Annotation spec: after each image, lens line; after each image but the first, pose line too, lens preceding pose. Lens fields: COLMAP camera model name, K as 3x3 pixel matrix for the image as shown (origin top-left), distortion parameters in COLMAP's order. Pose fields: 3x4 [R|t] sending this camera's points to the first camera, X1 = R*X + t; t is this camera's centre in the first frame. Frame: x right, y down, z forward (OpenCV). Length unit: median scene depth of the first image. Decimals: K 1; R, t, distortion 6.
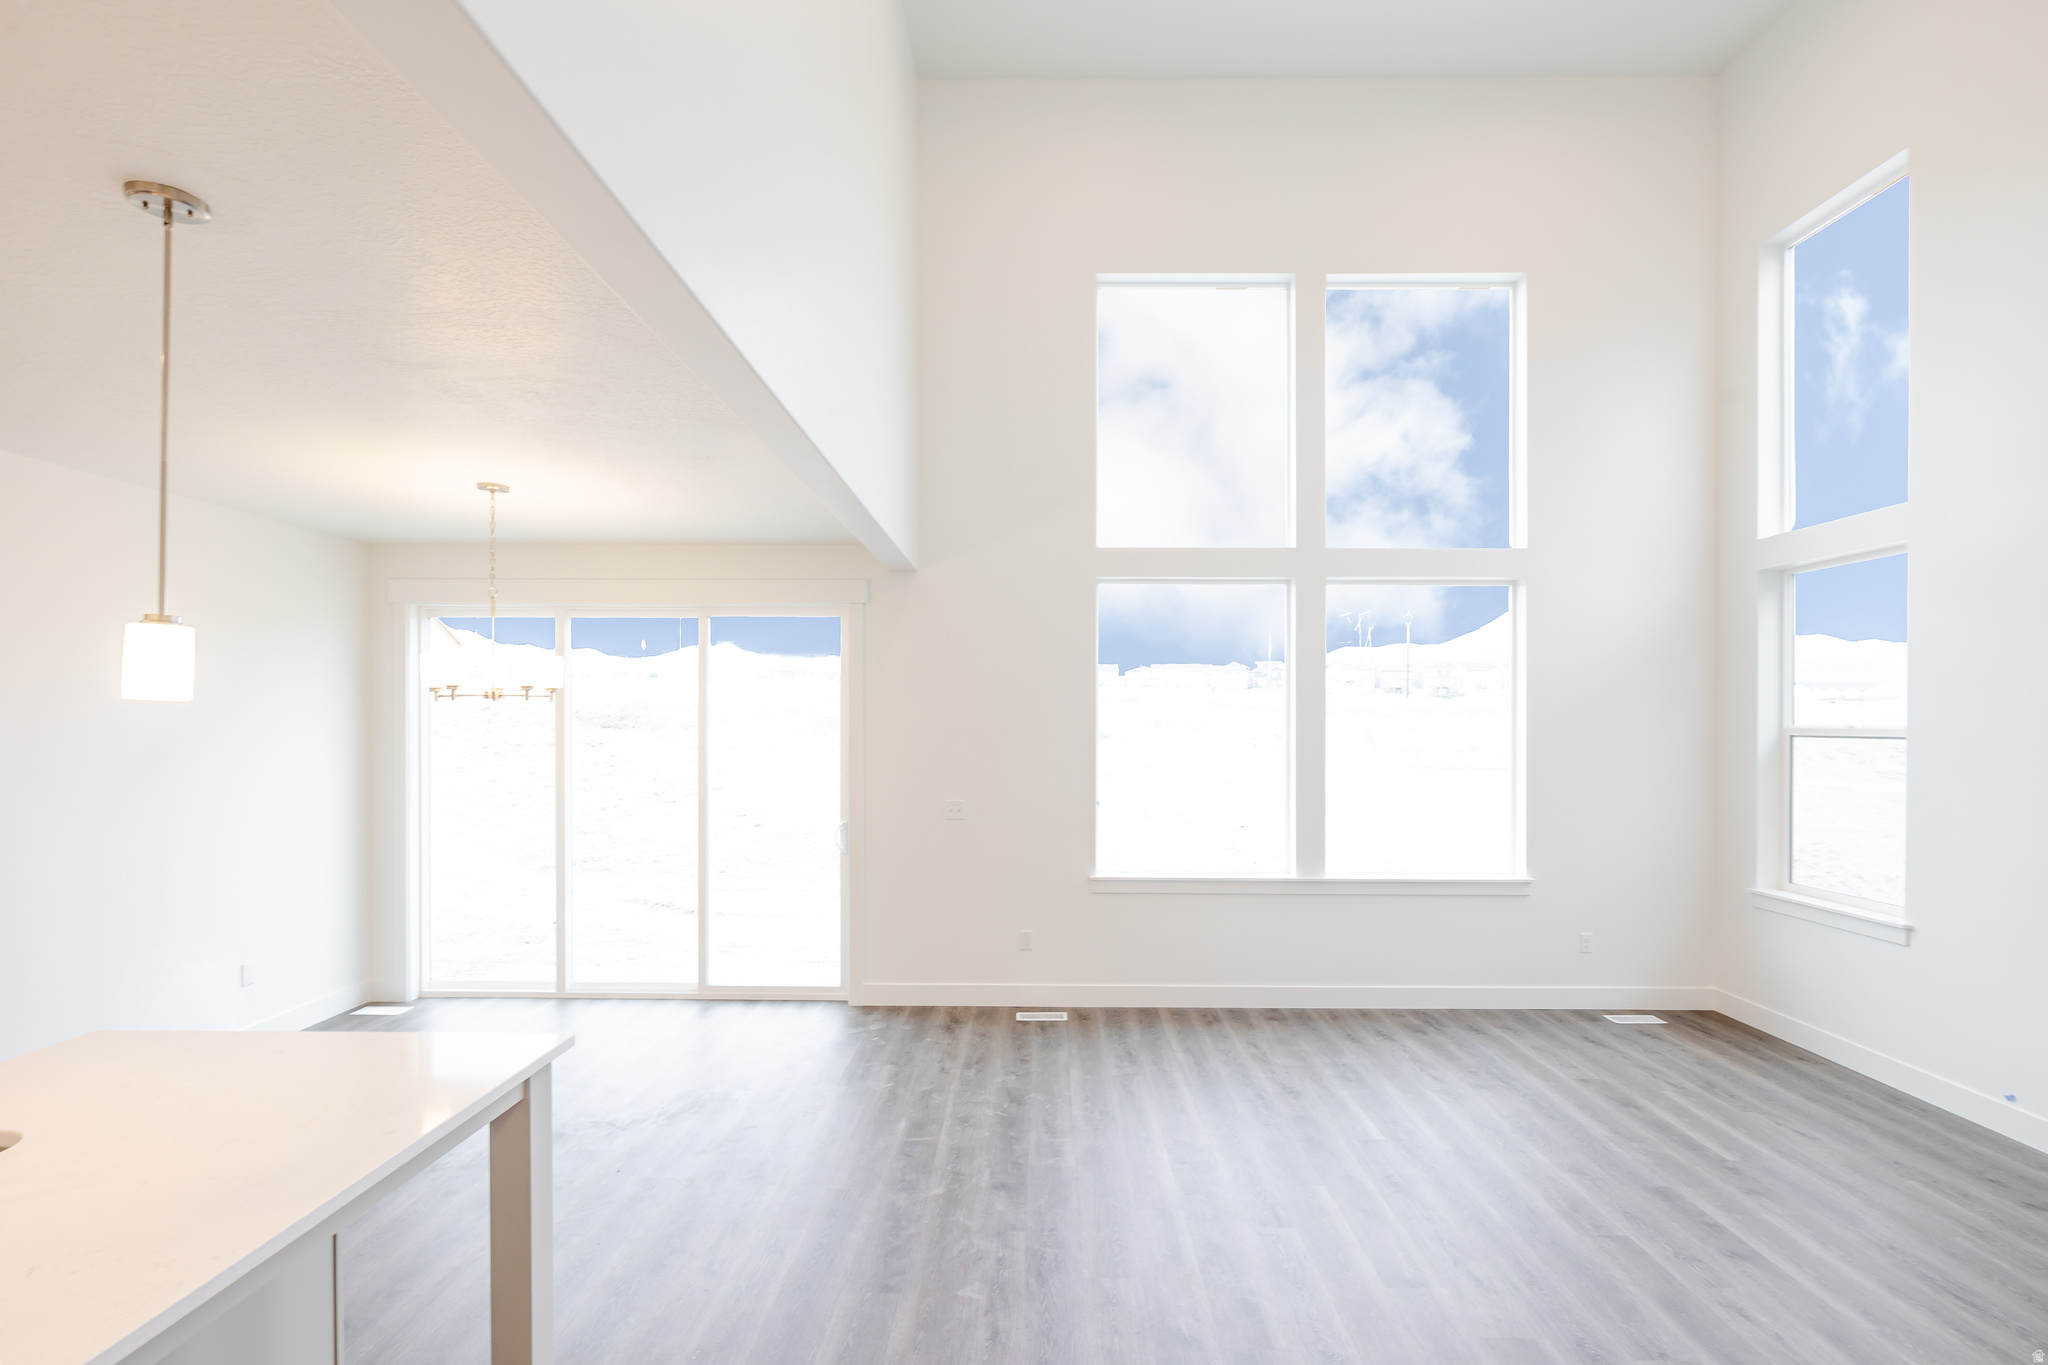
lens RADIAL K [[922.2, 0, 1025.2], [0, 922.2, 708.6], [0, 0, 1]] dist [-0.003152, 0.000504]
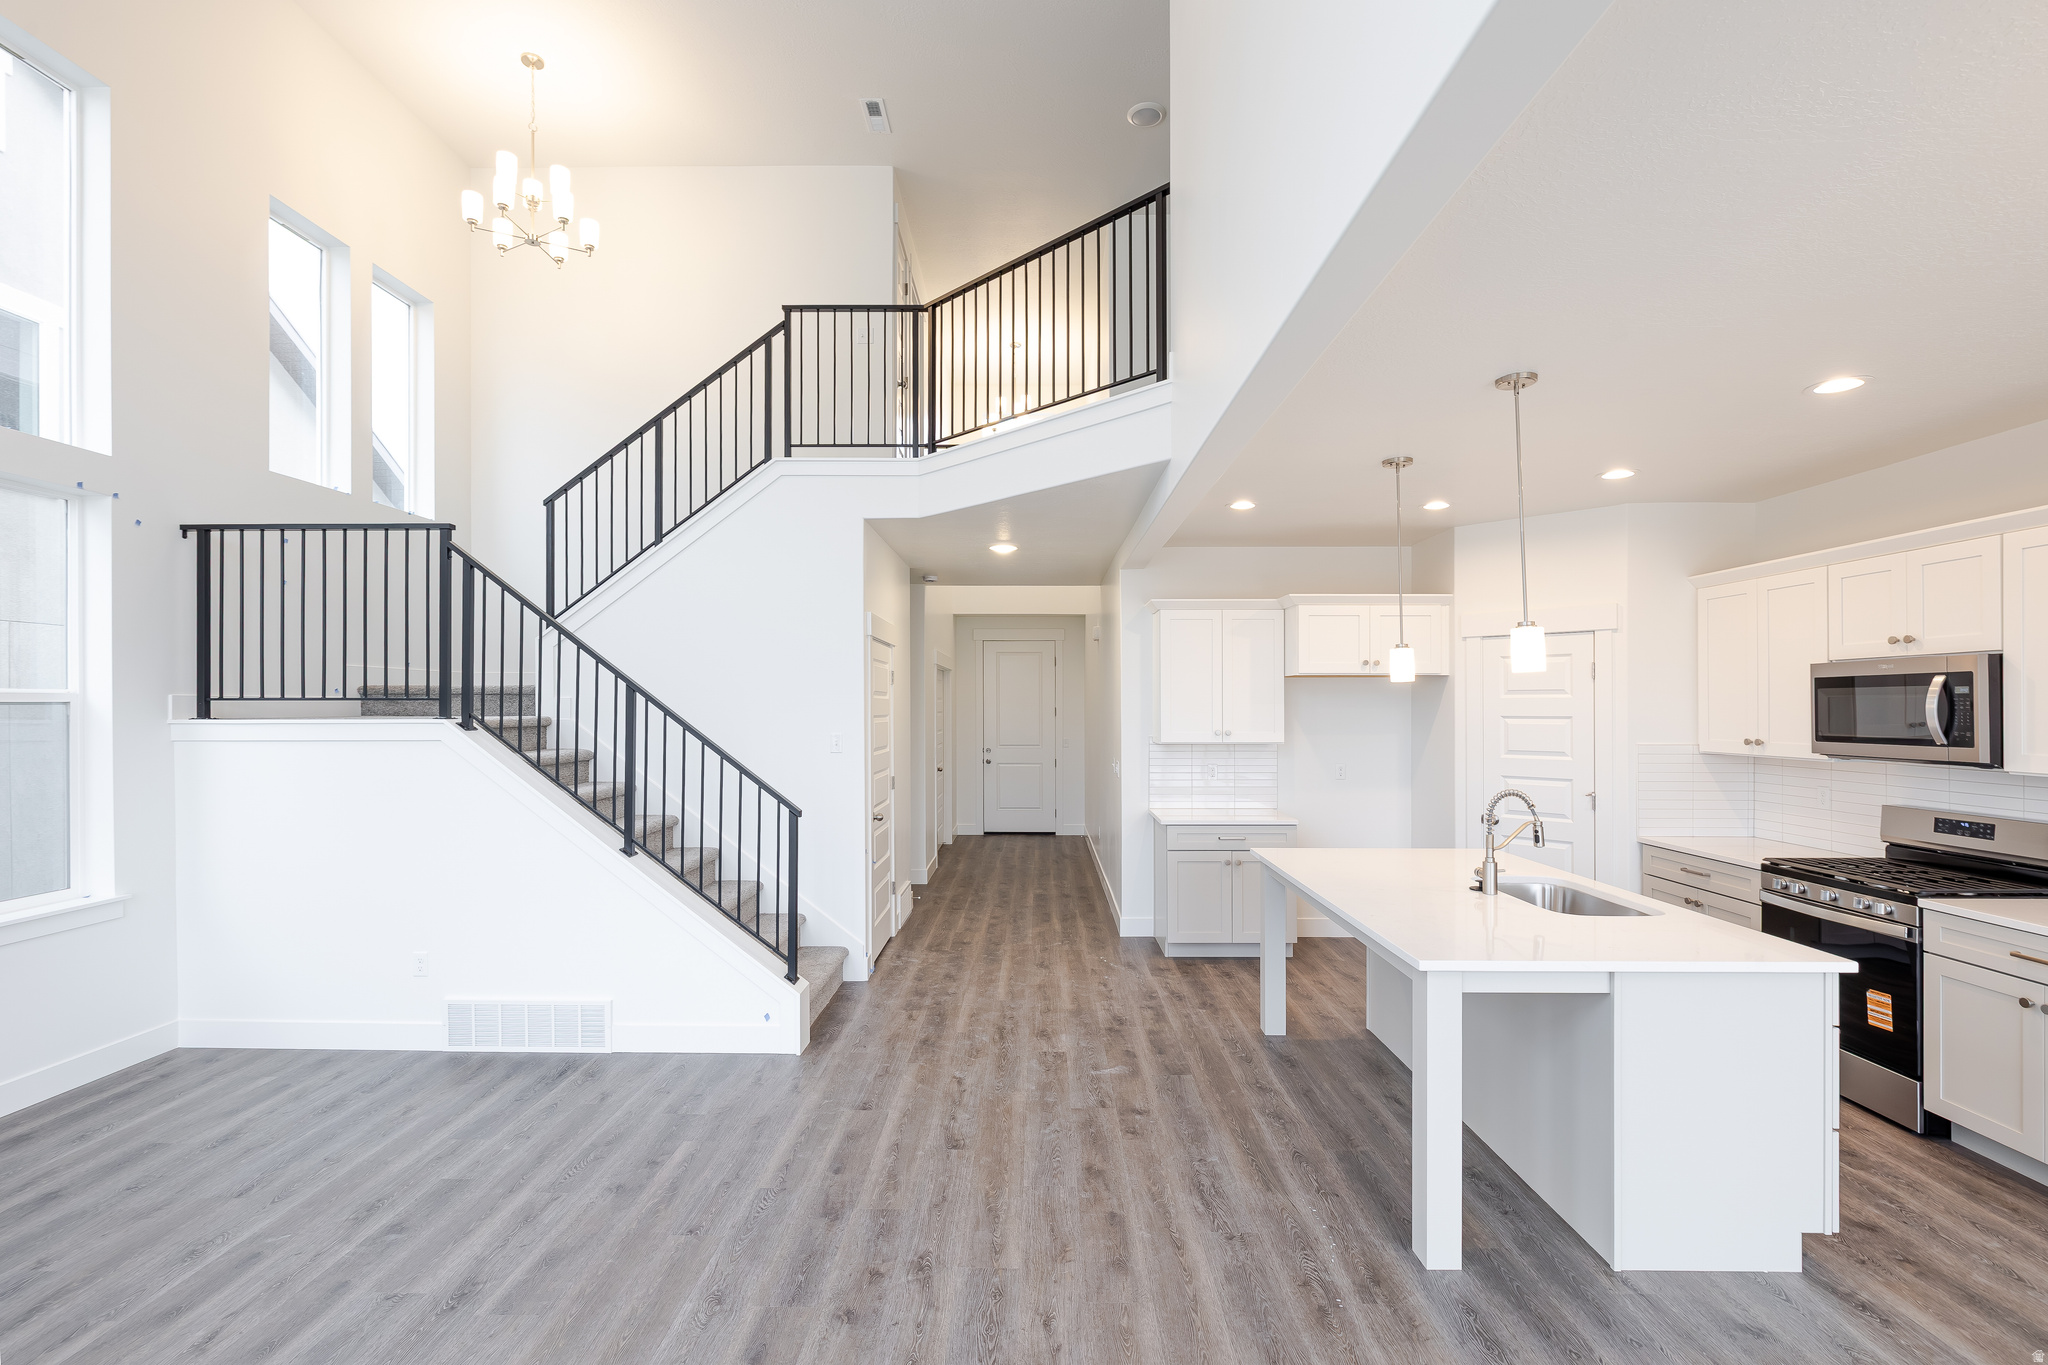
lens RADIAL K [[922.2, 0, 1025.2], [0, 922.2, 708.6], [0, 0, 1]] dist [-0.003152, 0.000504]
pose [[-0.999973, -0.003771, -0.006266, -0.001043], [-0.003716, 0.999955, -0.008727, 0.029798], [0.006299, -0.008704, -0.999942, 1.052407]]
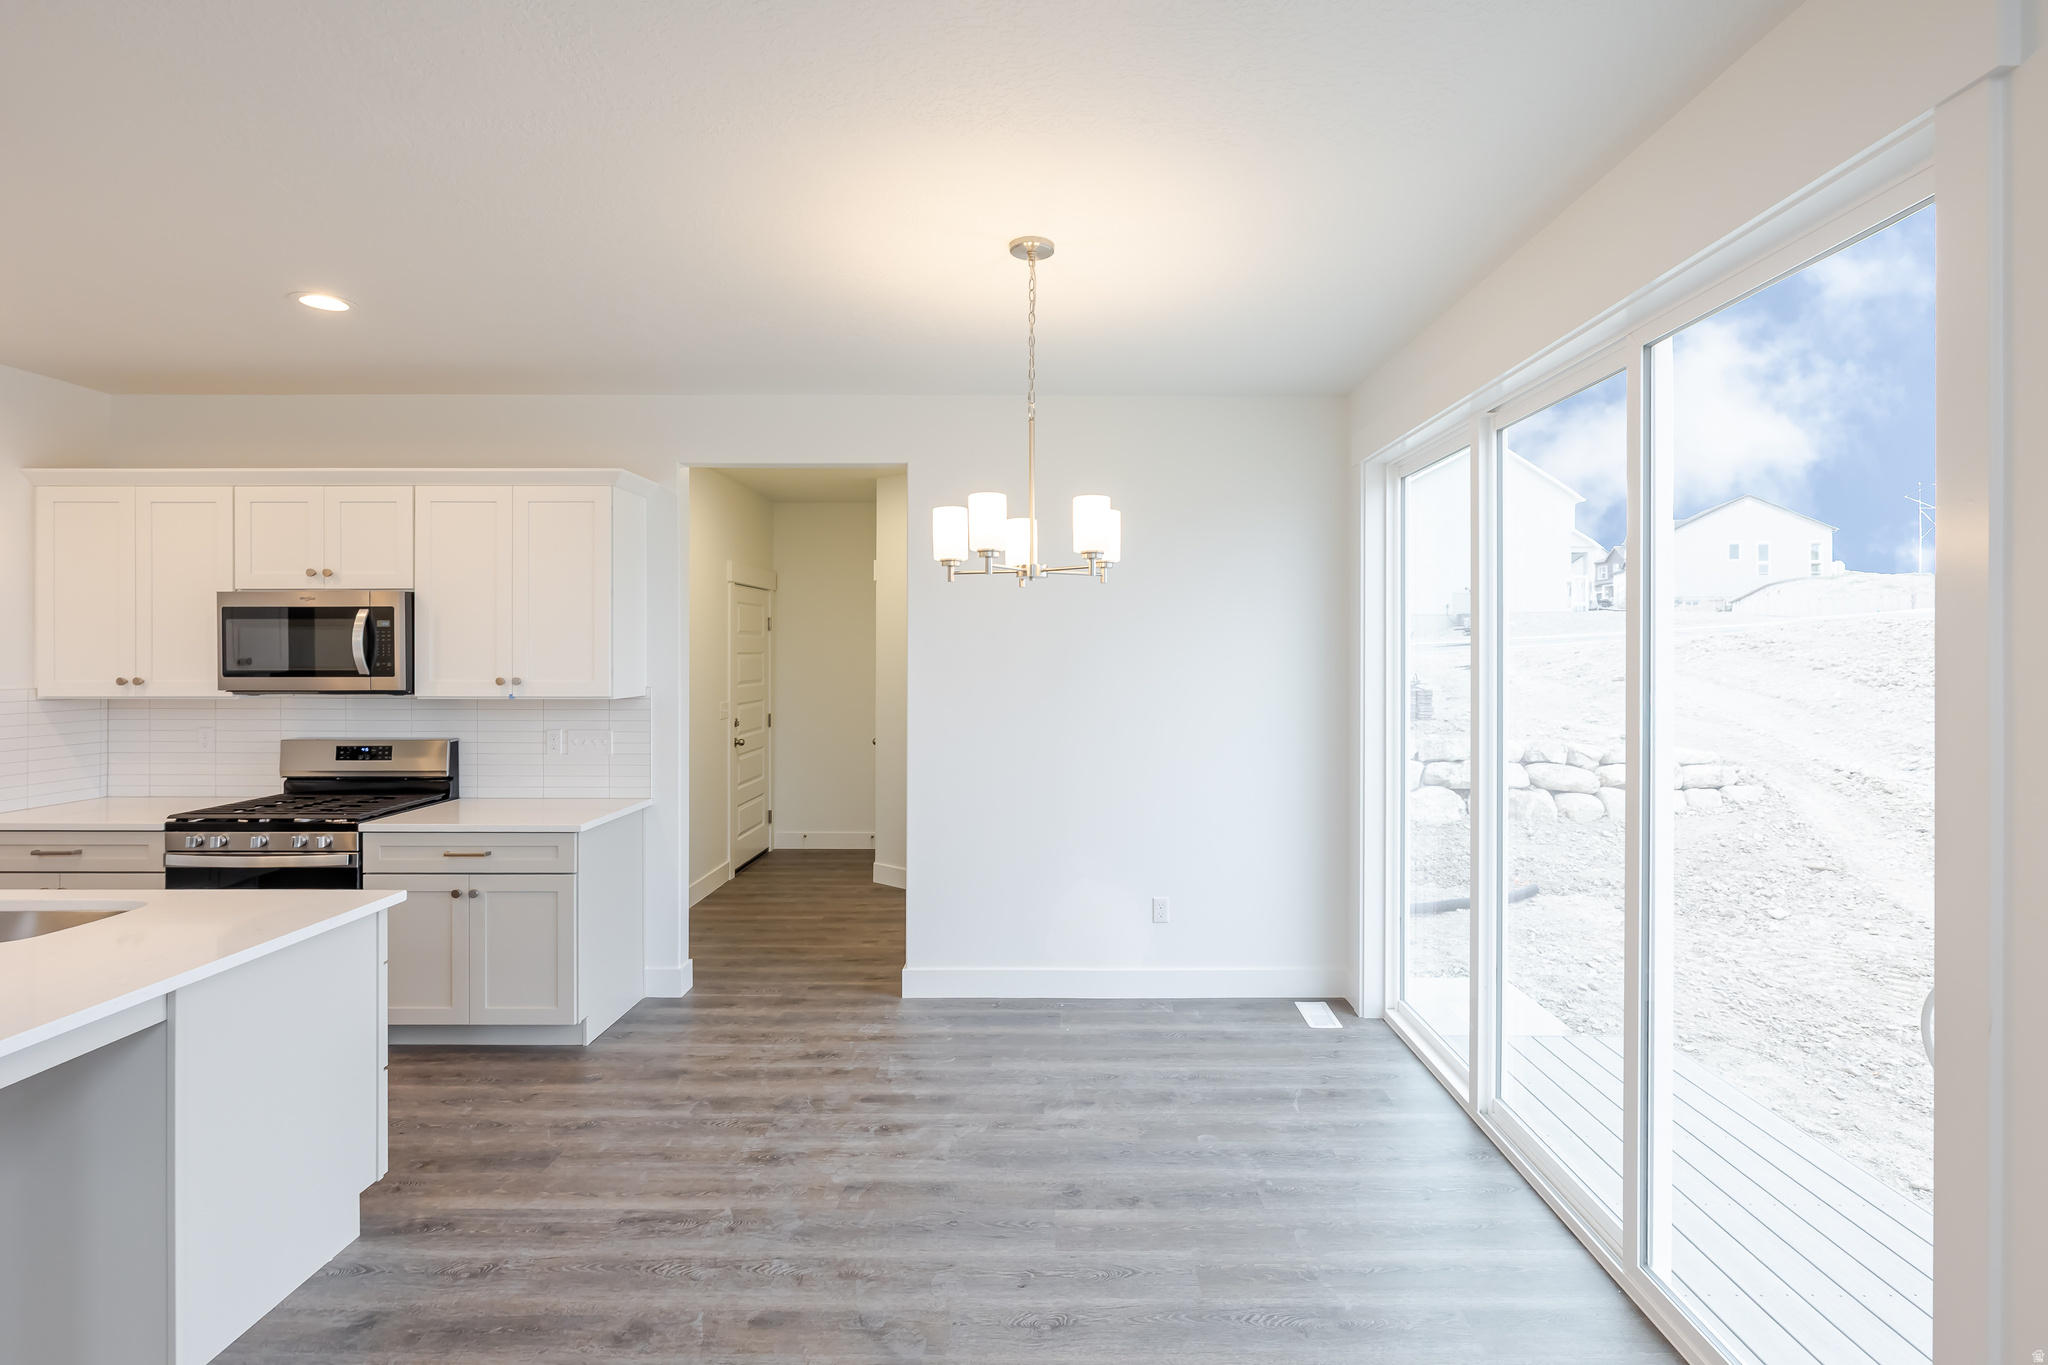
lens RADIAL K [[939.0, 0, 1057.9], [0, 939.0, 645.1], [0, 0, 1]] dist [-0.003666, 0.000064]
pose [[0.023659, -0.007499, -0.999692, 0.069496], [0.009901, 0.999925, -0.007267, 0.036082], [0.999671, -0.009726, 0.023732, 0.881708]]
